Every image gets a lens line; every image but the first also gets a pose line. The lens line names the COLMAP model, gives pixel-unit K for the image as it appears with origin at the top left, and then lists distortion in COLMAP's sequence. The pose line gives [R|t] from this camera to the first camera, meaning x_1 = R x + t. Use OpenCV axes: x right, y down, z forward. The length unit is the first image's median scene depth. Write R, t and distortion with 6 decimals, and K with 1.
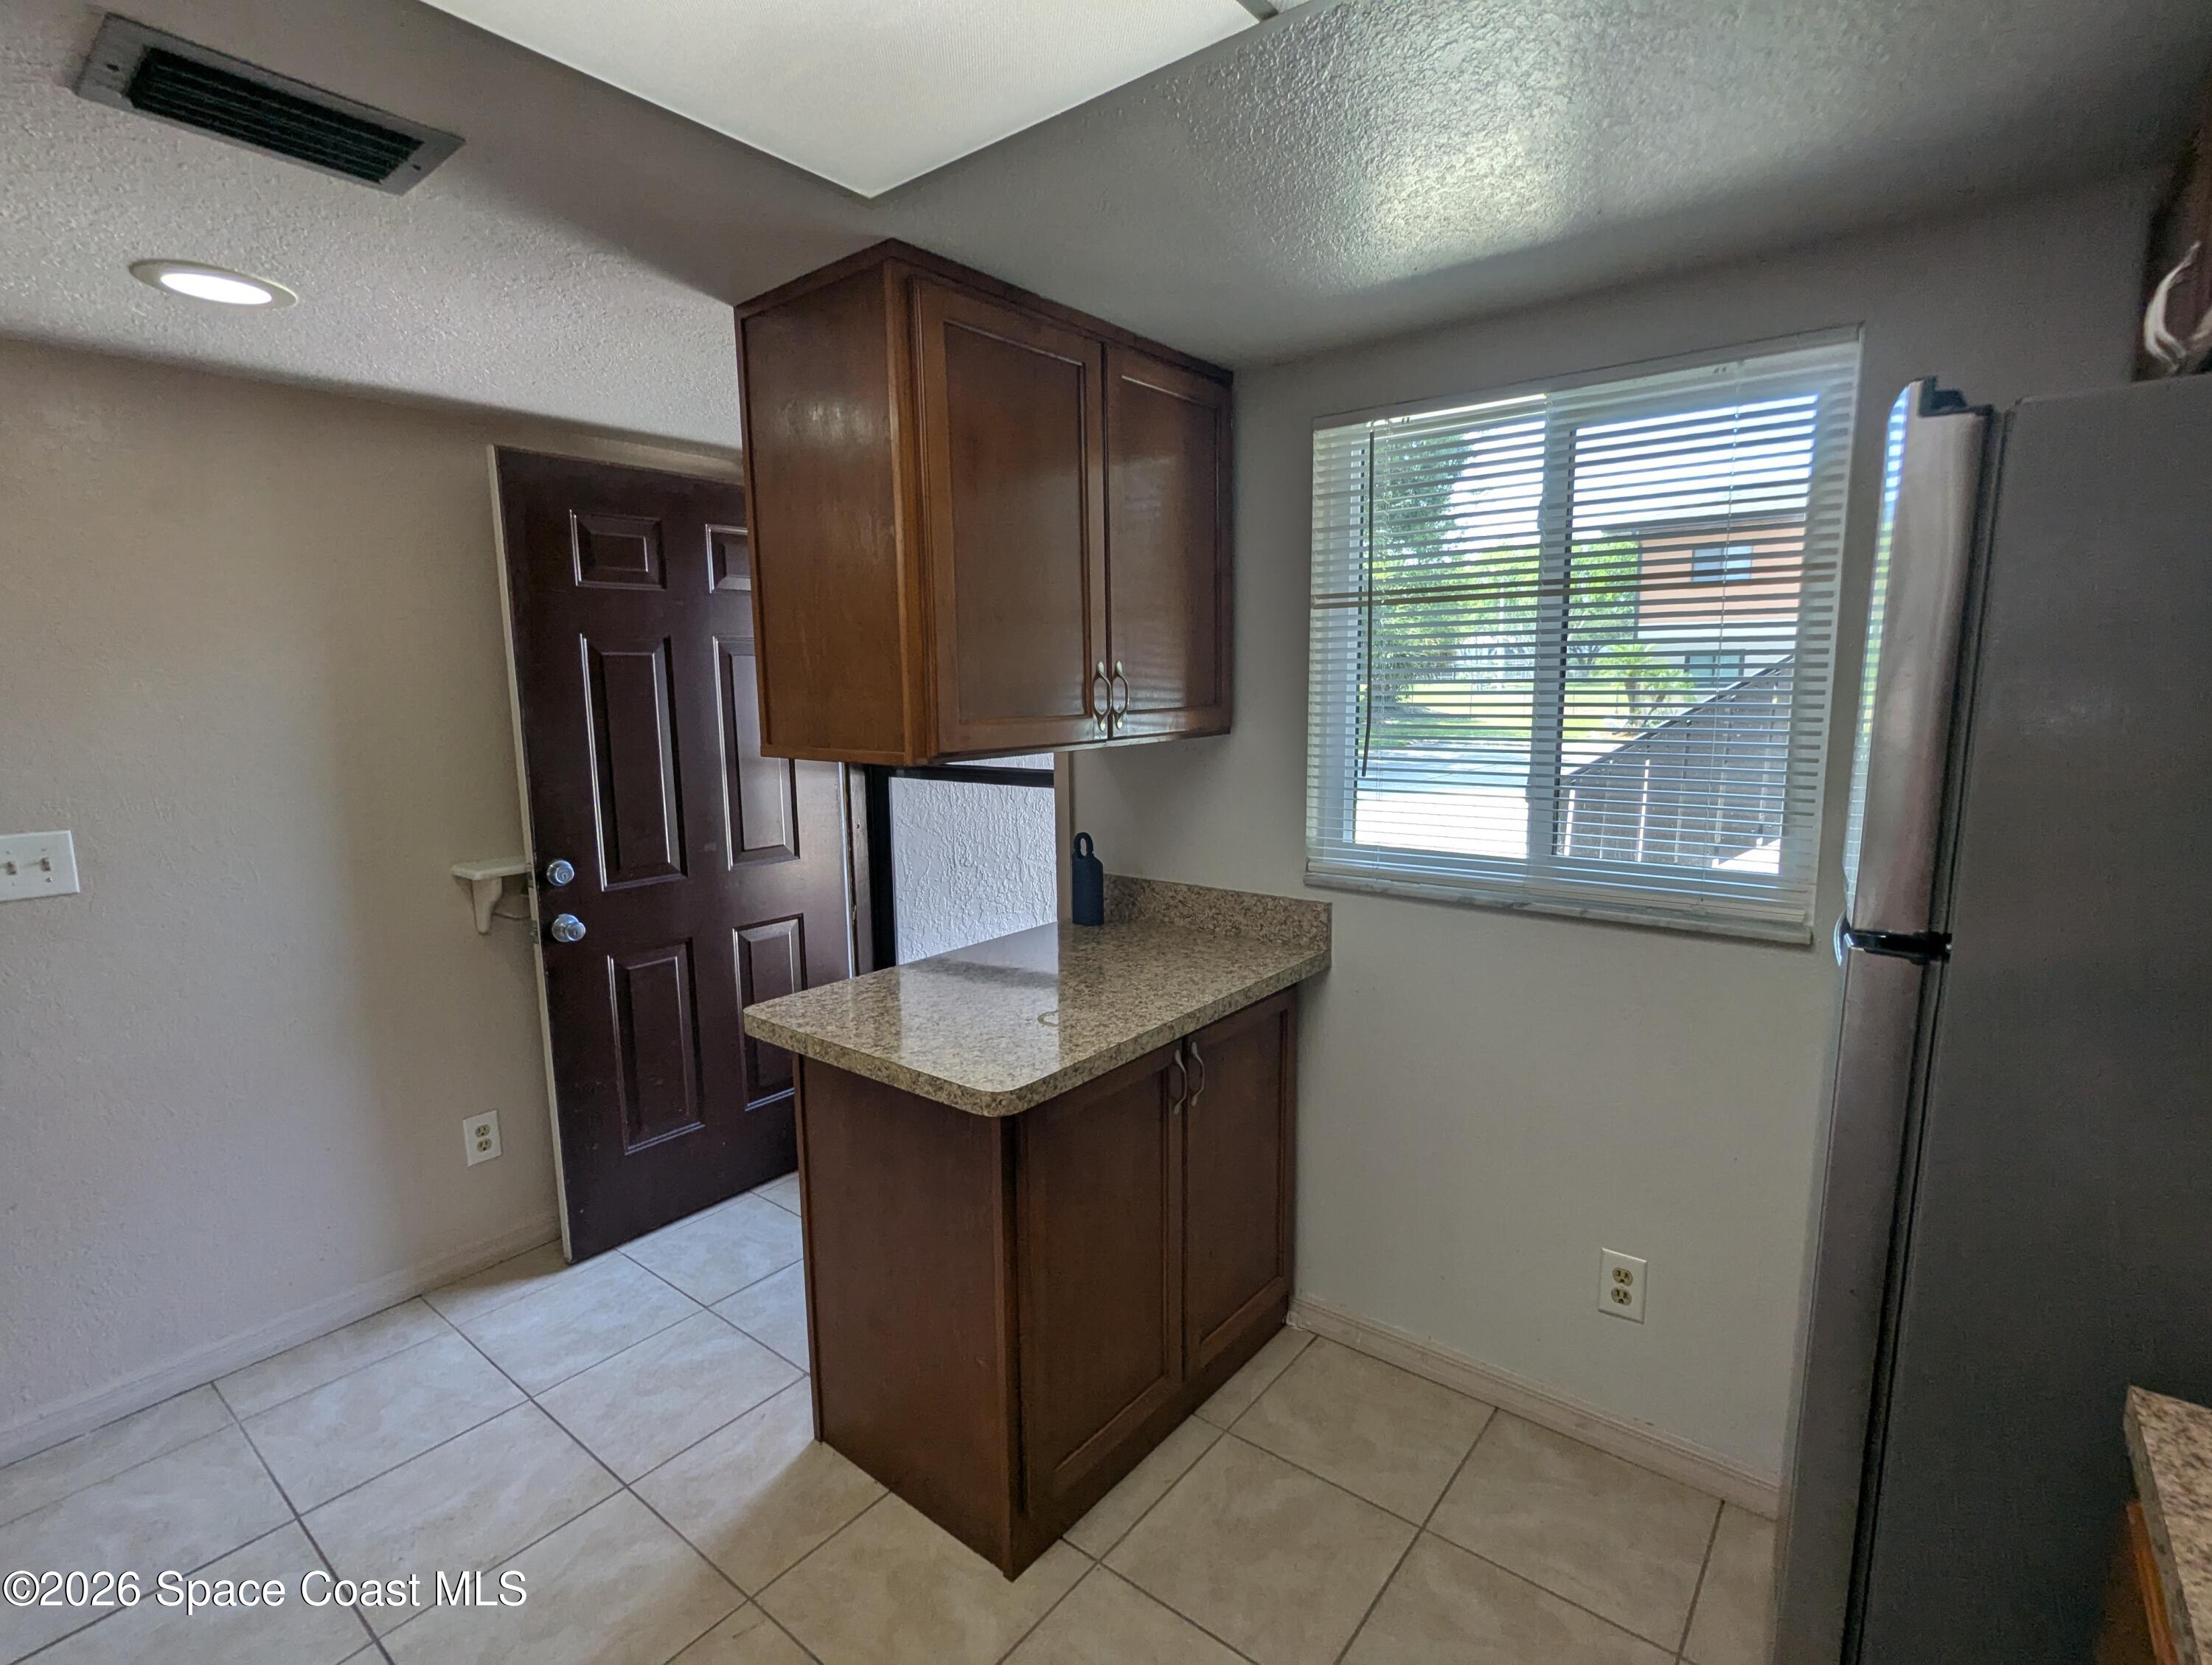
lens RADIAL K [[1062.3, 0, 1106.0], [0, 1062.3, 832.5], [0, 0, 1]] dist [-0.010869, -0.000073]
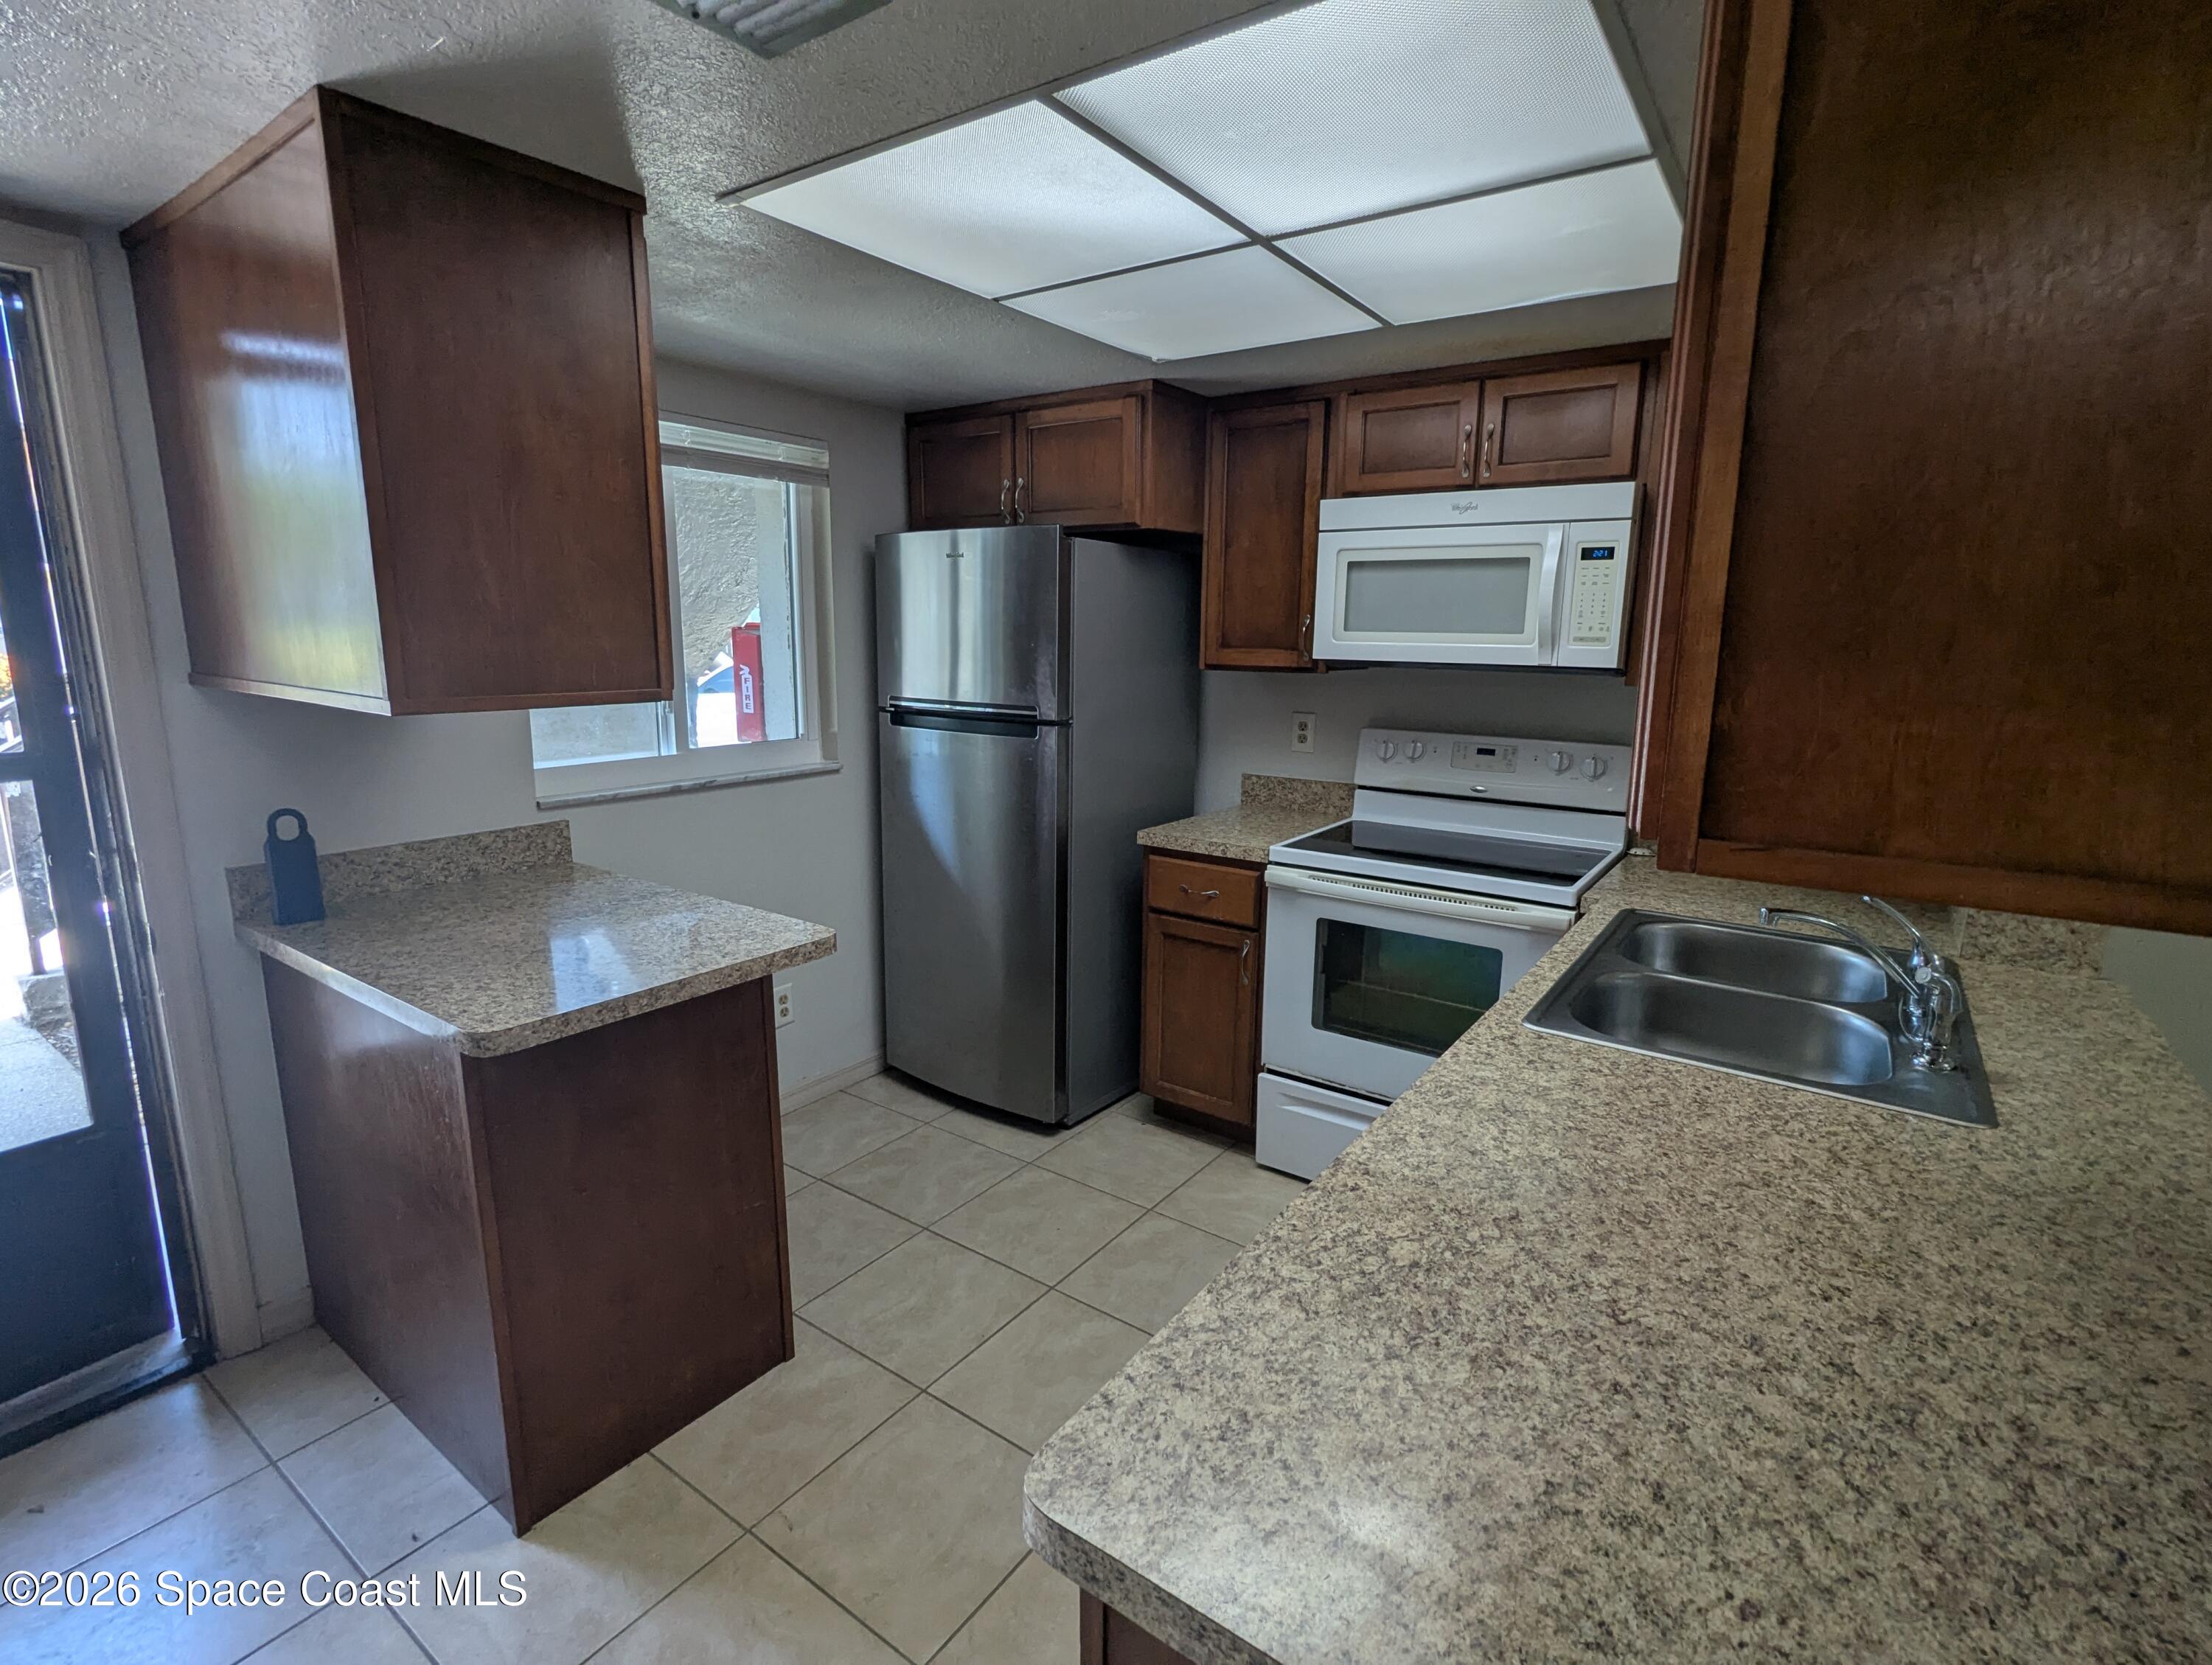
lens RADIAL K [[1044.2, 0, 1116.1], [0, 1044.2, 825.8], [0, 0, 1]] dist [0.001723, 0.000458]
pose [[-0.053966, -0.177377, 0.982662, -1.077219], [0.134971, 0.973769, 0.183184, -0.062419], [-0.989379, 0.142516, -0.028610, 0.514391]]
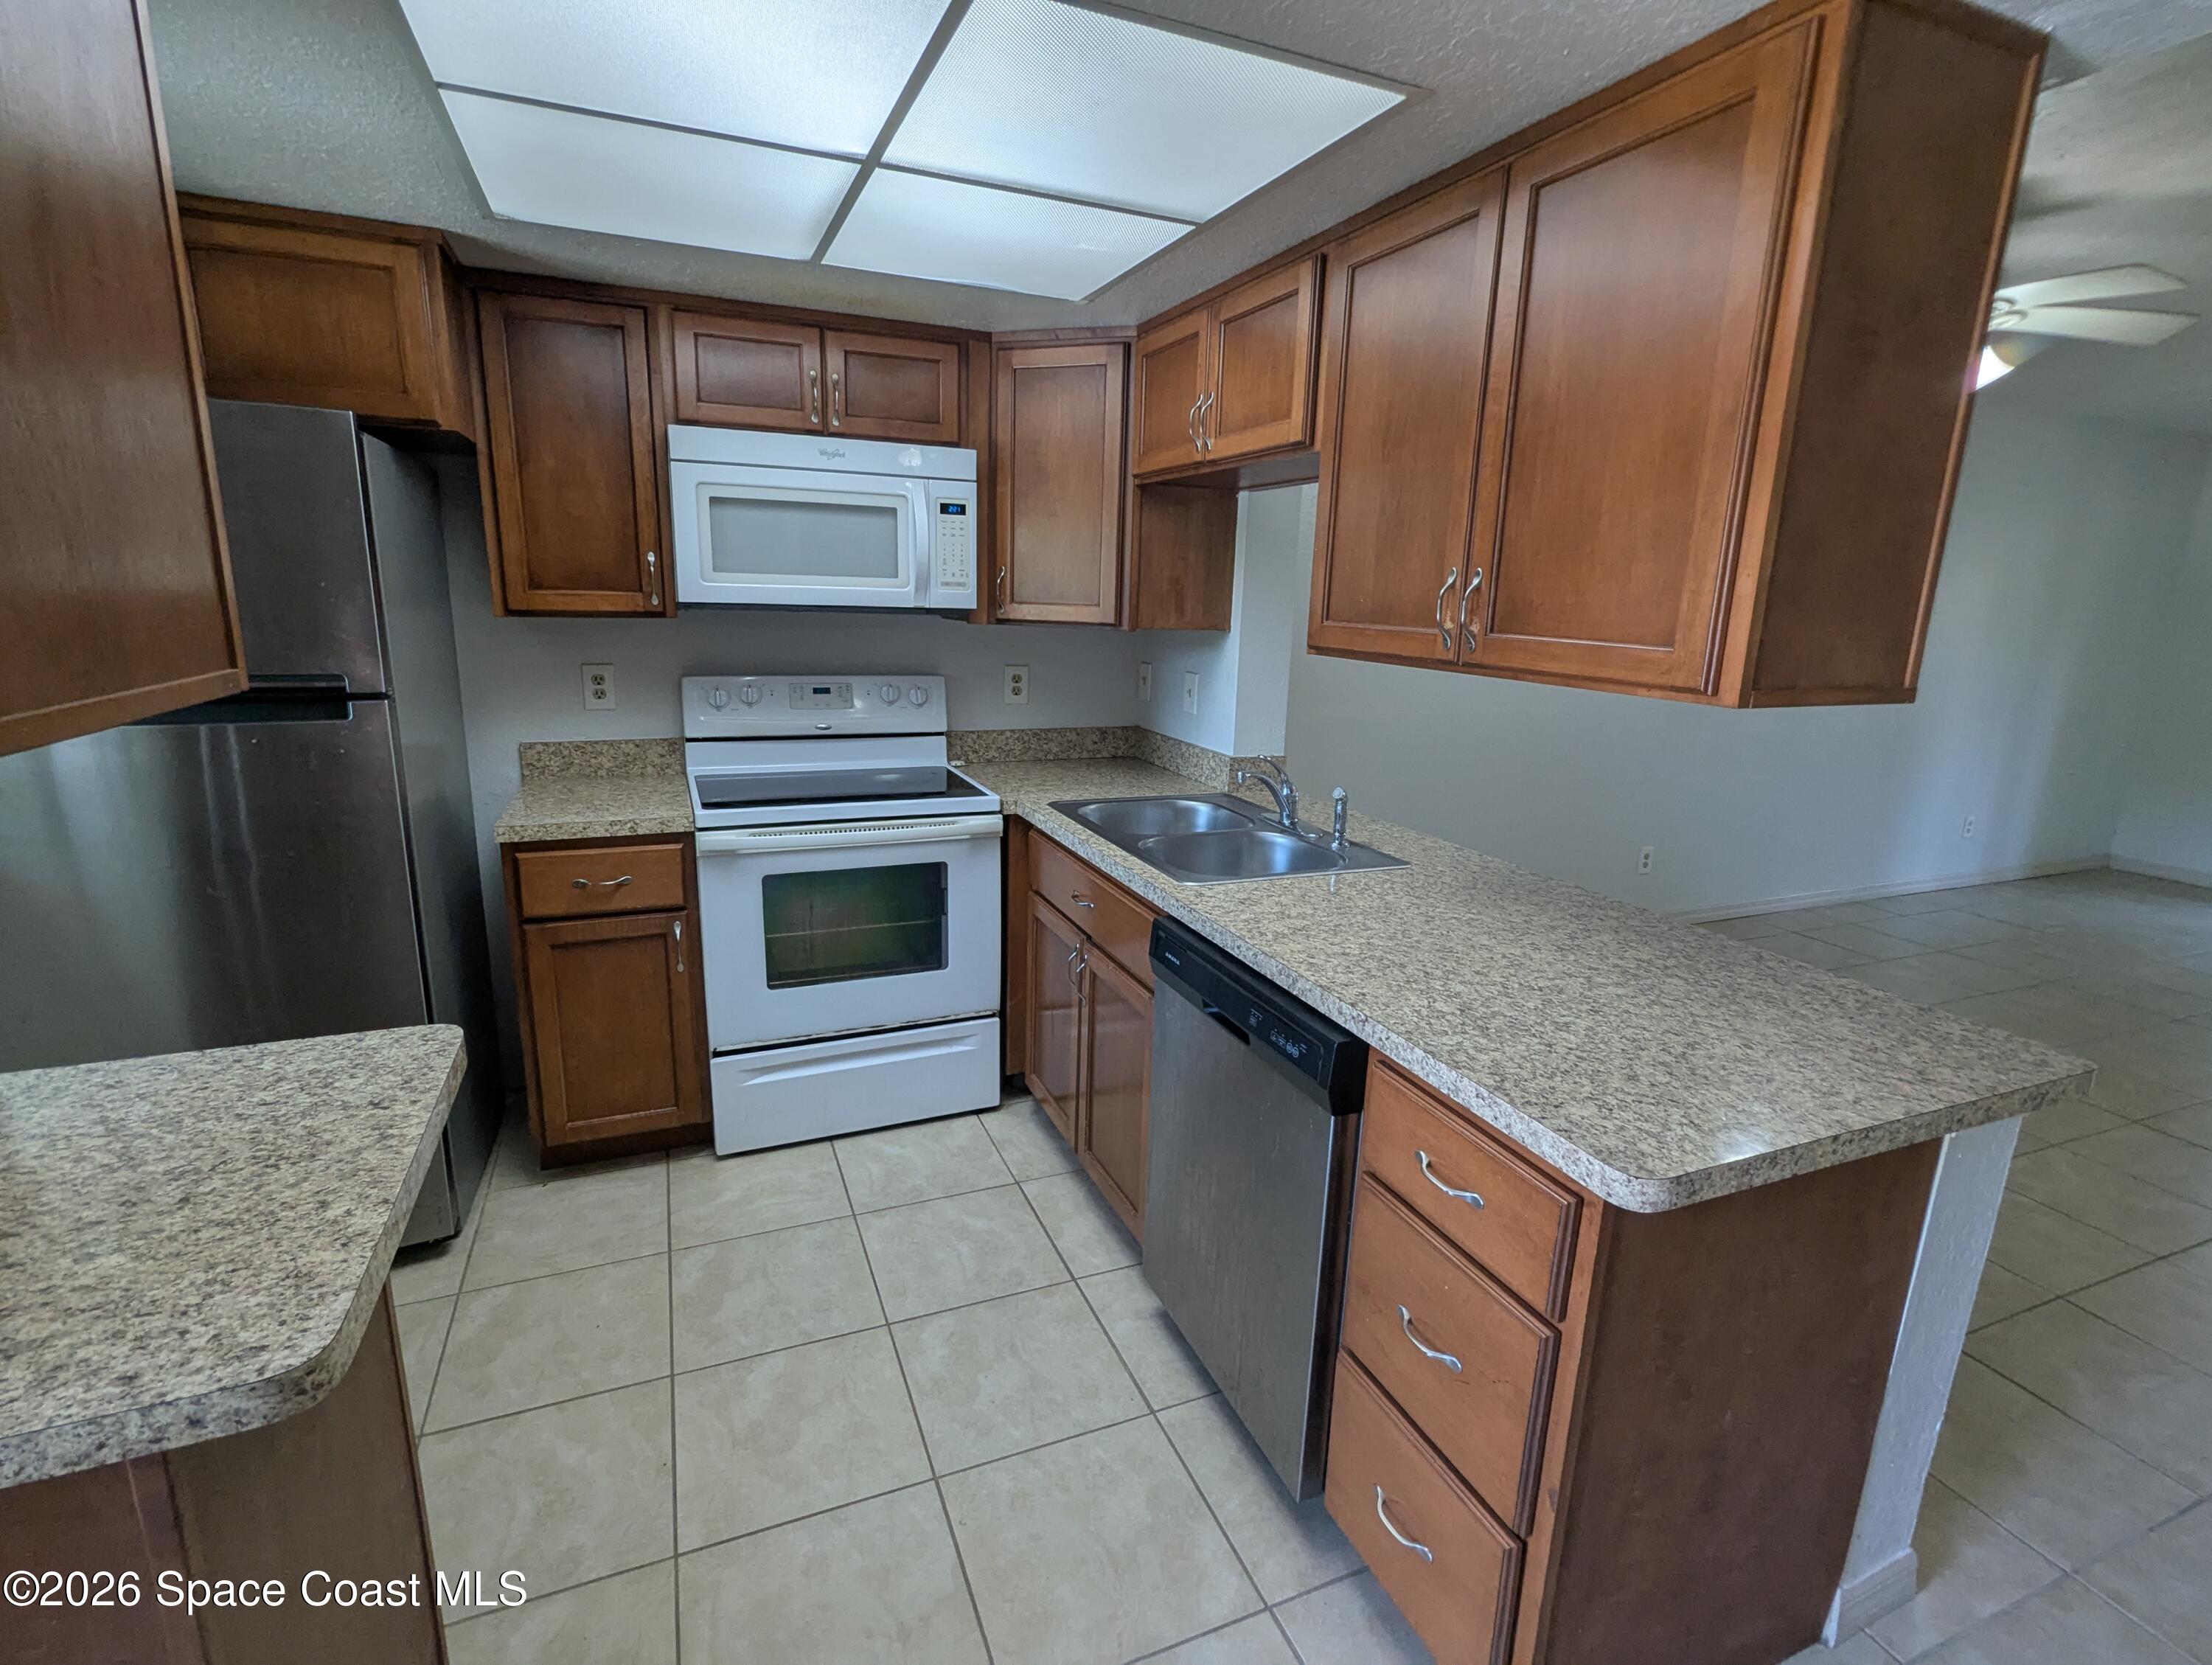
lens RADIAL K [[1051.8, 0, 1102.2], [0, 1051.8, 821.7], [0, 0, 1]] dist [-0.000031, -0.000242]
pose [[-0.874774, -0.118188, 0.469896, -0.746882], [0.052205, 0.941159, 0.333906, -0.139958], [-0.481710, 0.316624, -0.817132, 1.083589]]
